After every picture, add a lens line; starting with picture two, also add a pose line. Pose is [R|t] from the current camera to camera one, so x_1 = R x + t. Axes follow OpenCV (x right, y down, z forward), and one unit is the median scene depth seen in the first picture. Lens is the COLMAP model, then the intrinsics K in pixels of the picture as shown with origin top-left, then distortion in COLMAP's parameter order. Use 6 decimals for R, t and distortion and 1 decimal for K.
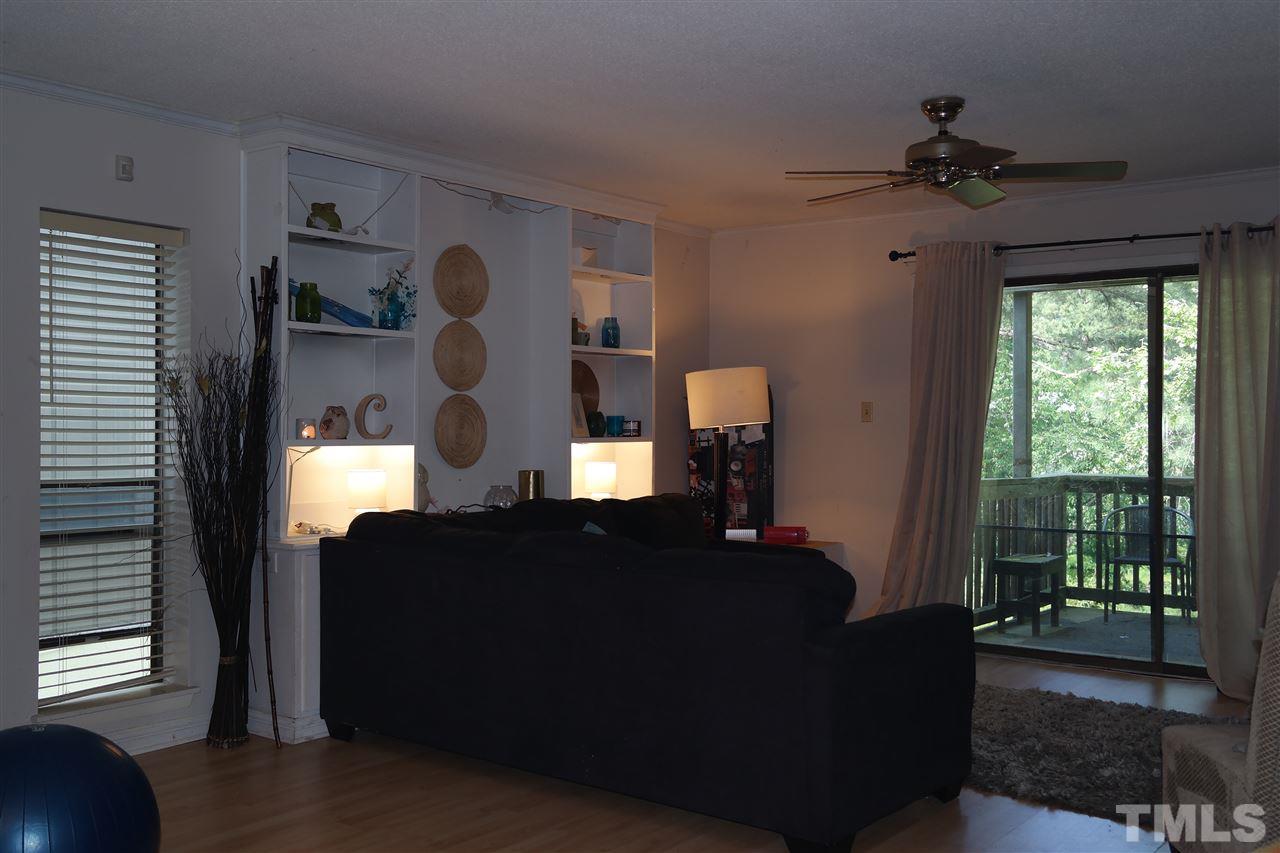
lens RADIAL K [[1238.3, 0, 645.1], [0, 1238.3, 427.8], [0, 0, 1]] dist [0.025207, 0.000000]
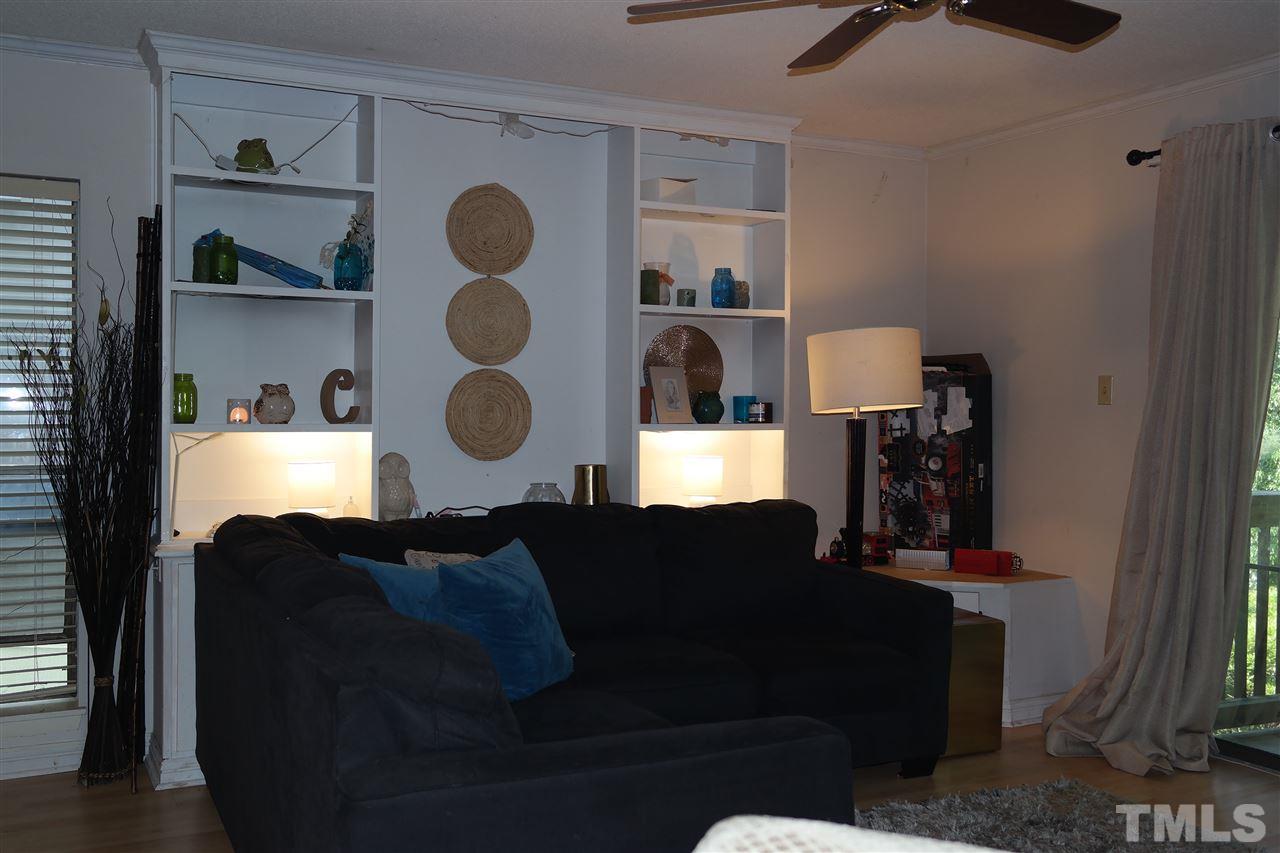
lens RADIAL K [[1238.3, 0, 637.0], [0, 1238.3, 424.6], [0, 0, 1]] dist [0.025207, 0.000000]
pose [[0.898109, 0.009392, -0.439672, 0.296103], [-0.004460, 0.999915, 0.012249, -0.001173], [0.439749, -0.009040, 0.898075, 0.317070]]
